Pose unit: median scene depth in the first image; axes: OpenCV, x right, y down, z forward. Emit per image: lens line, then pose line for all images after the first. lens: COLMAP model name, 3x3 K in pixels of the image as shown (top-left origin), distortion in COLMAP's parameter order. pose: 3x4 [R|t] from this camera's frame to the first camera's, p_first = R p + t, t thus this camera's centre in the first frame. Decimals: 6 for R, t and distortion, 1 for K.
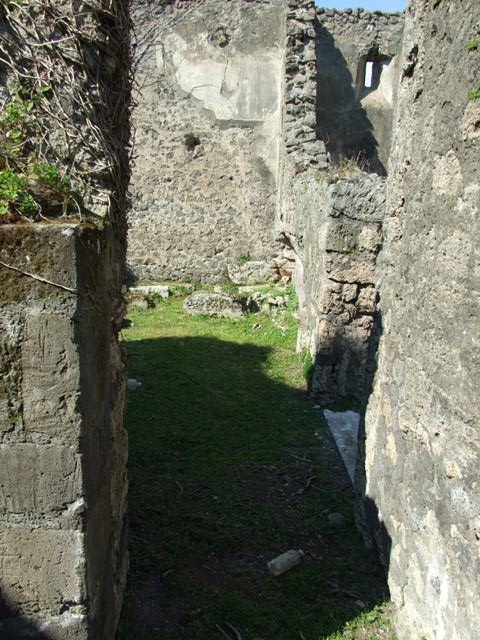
lens RADIAL K [[519.6, 0, 240.0], [0, 519.6, 320.0], [0, 0, 1]] dist [-0.063967, 0.076217]
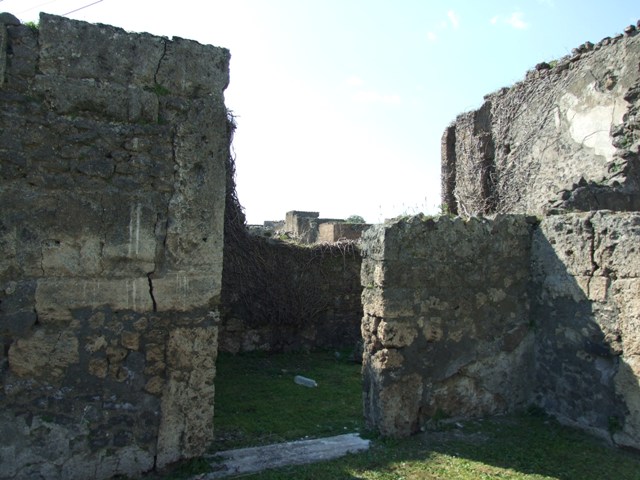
lens RADIAL K [[519.6, 0, 316.0], [0, 519.6, 243.8], [0, 0, 1]] dist [-0.063967, 0.076217]
pose [[0.425754, -0.070770, -0.902067, 0.567141], [-0.174568, 0.971783, -0.158631, -0.012032], [0.887840, 0.225010, 0.401386, 0.204552]]
